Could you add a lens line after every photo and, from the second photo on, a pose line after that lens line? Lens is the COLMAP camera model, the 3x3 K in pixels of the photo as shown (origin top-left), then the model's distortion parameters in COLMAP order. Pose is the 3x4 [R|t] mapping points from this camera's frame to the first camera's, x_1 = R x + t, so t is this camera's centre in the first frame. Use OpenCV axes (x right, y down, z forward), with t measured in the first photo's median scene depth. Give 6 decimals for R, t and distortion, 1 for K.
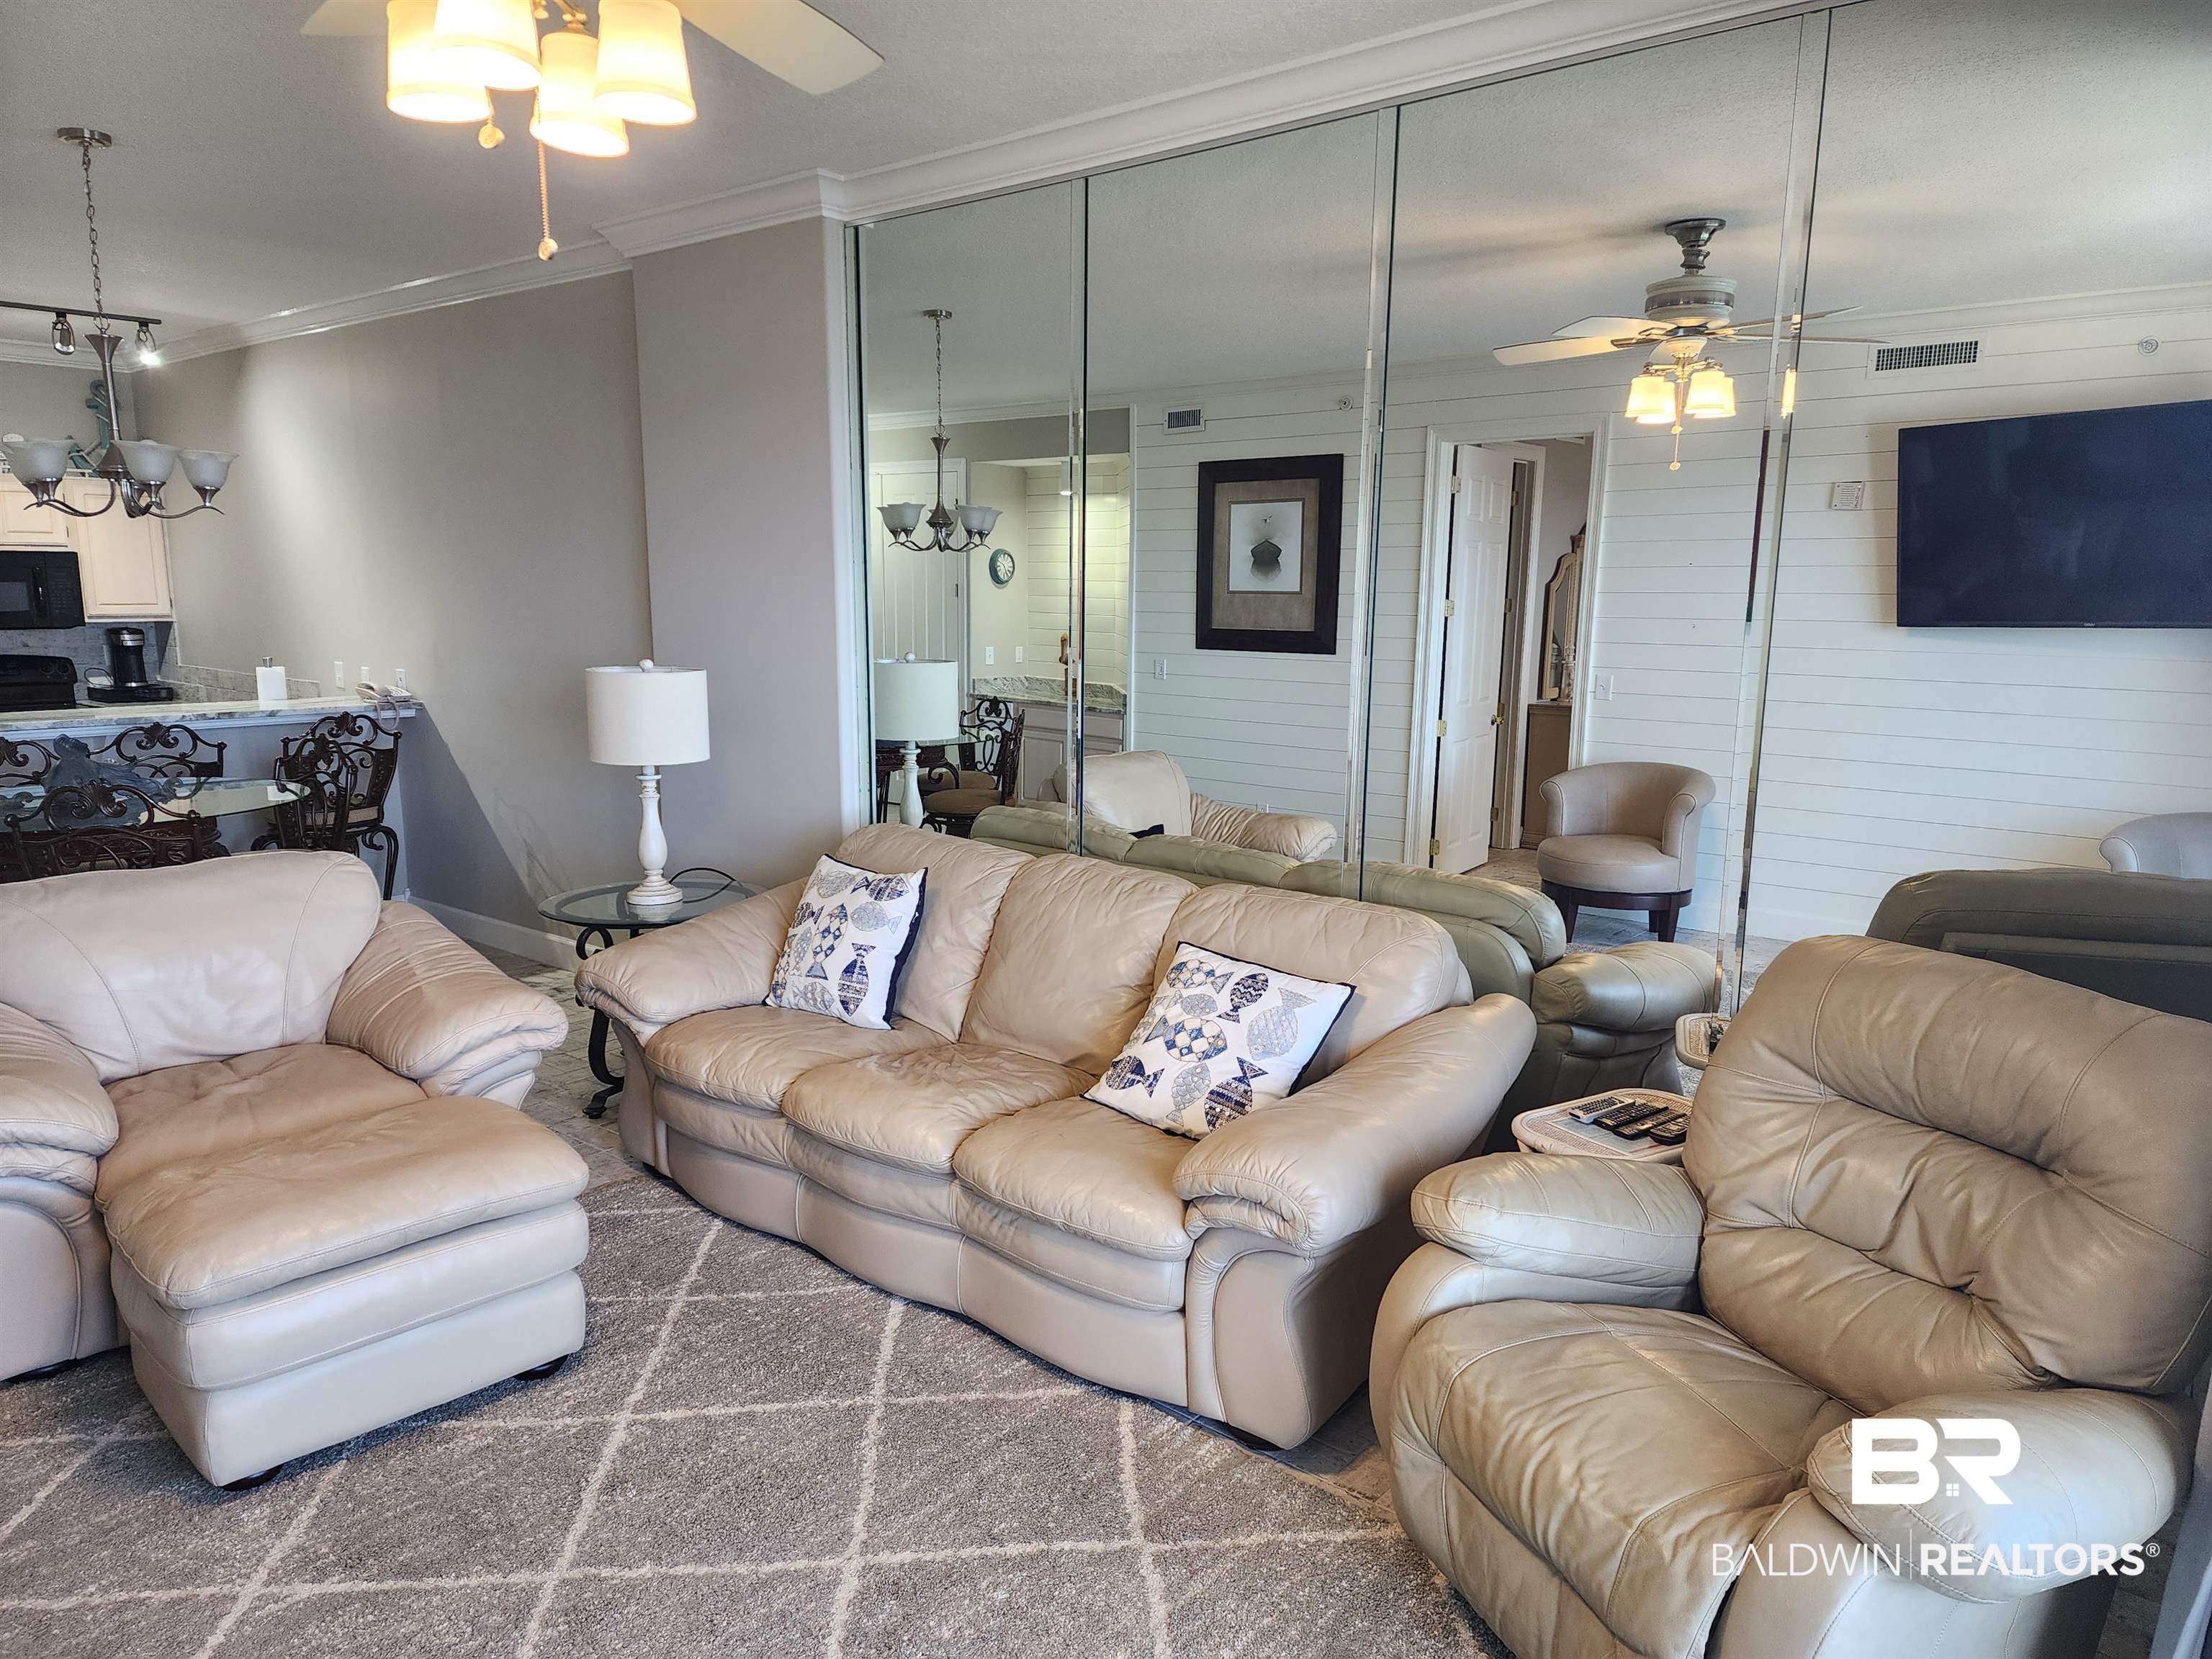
lens RADIAL K [[1466.3, 0, 1096.0], [0, 1466.3, 832.0], [0, 0, 1]] dist [0.096825, -0.092155]
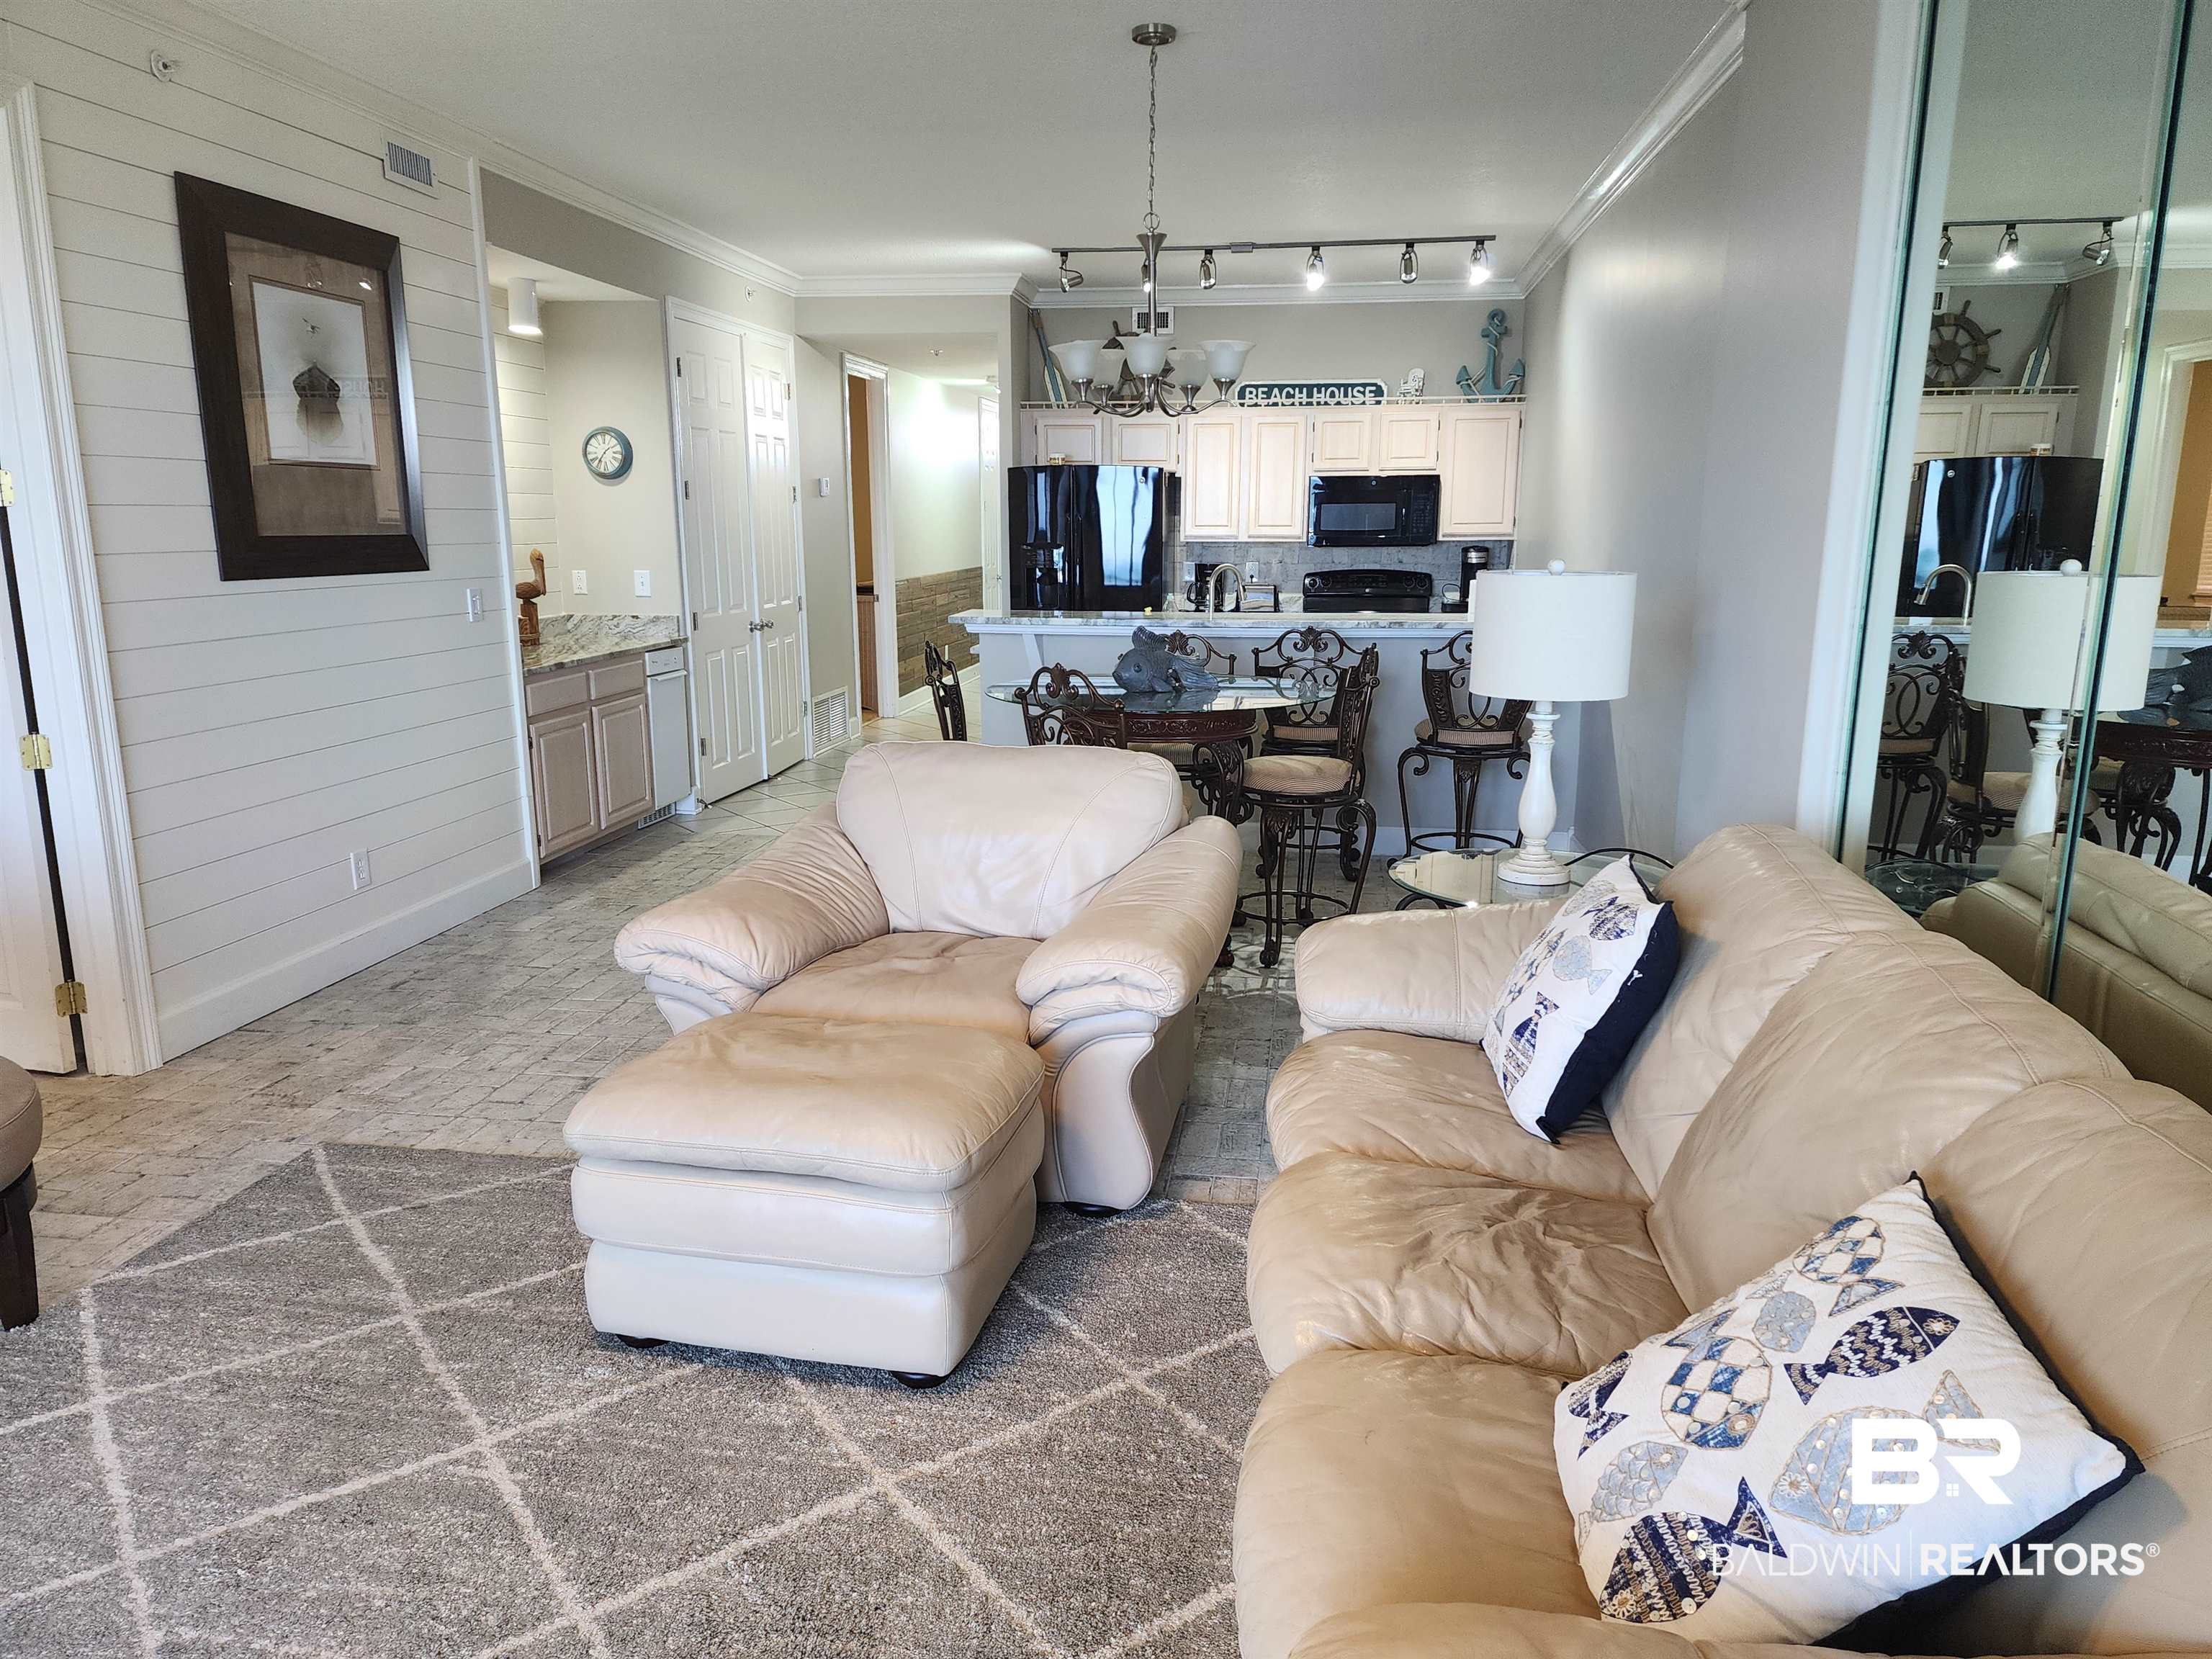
lens RADIAL K [[1466.7, 0, 1098.5], [0, 1466.7, 818.8], [0, 0, 1]] dist [0.092591, -0.075043]
pose [[0.520966, 0.160444, -0.838363, 0.321759], [-0.136000, 0.985231, 0.104040, -0.048952], [0.842673, 0.059816, 0.535092, 0.598309]]
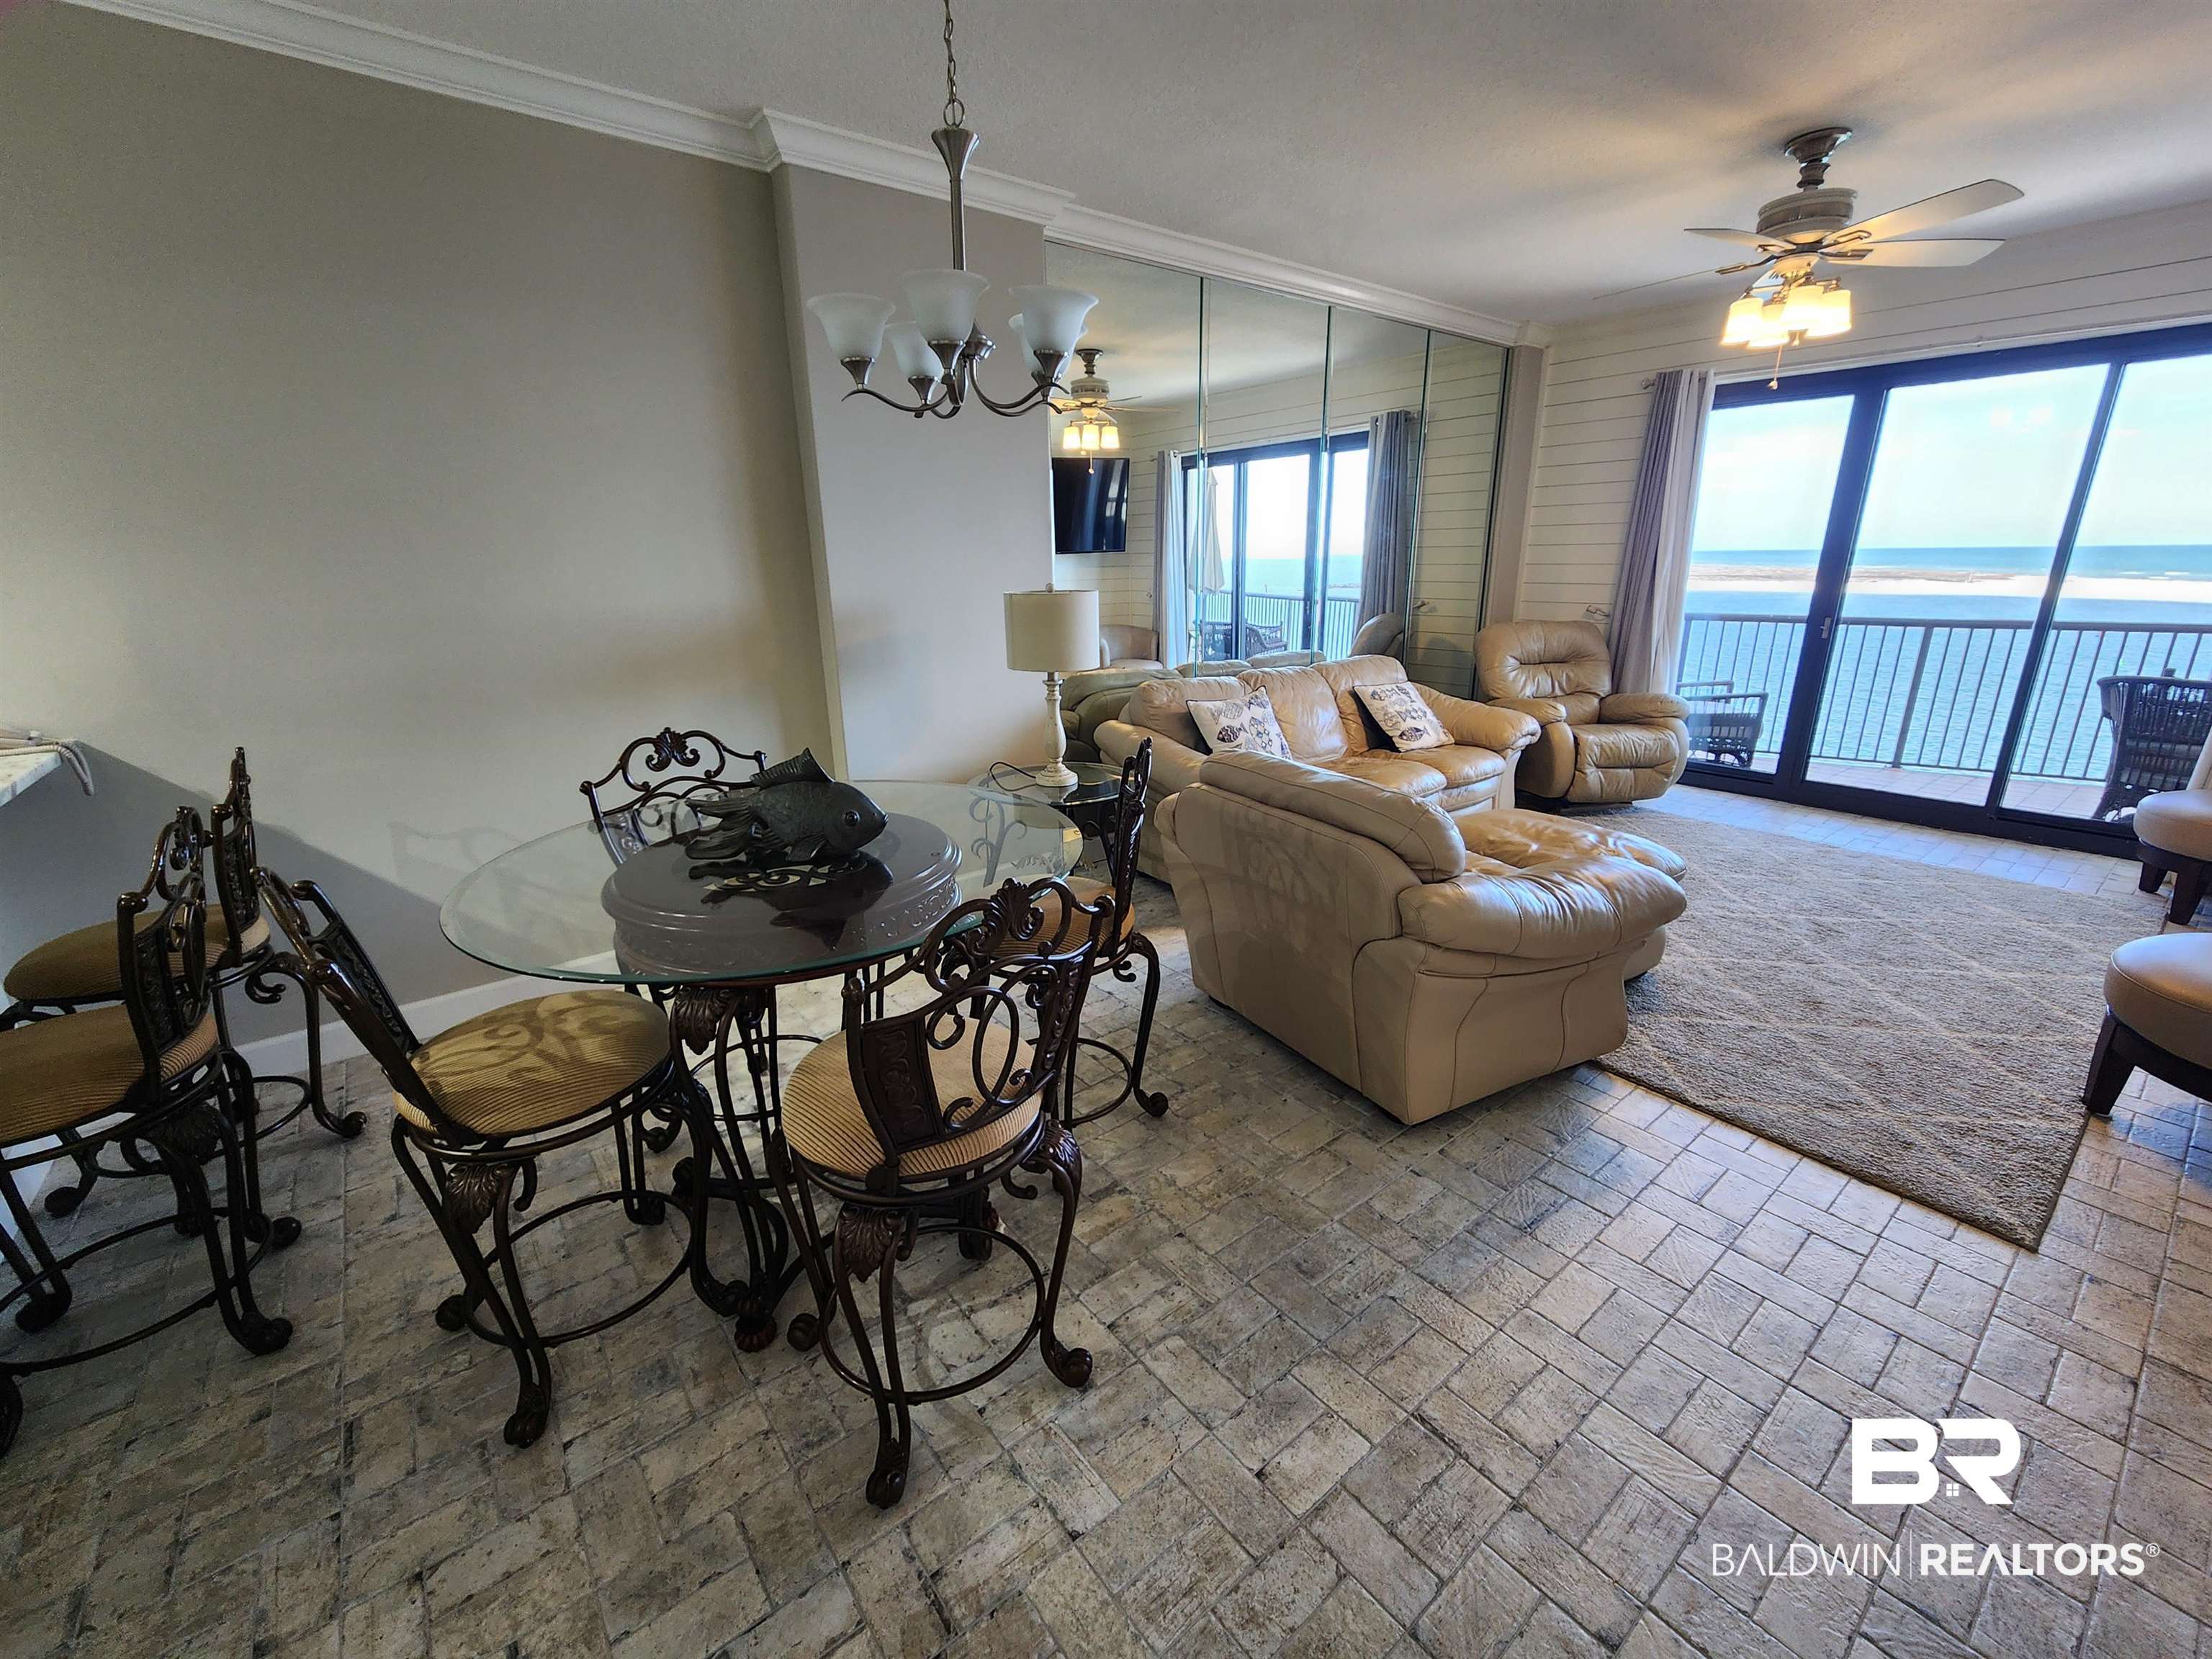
lens RADIAL K [[917.7, 0, 1119.5], [0, 917.7, 832.5], [0, 0, 1]] dist [-0.001013, 0.004463]
pose [[0.192768, -0.299988, 0.934263, -1.528345], [0.174323, 0.947445, 0.268252, -0.167270], [-0.965636, 0.111153, 0.234932, 1.152160]]
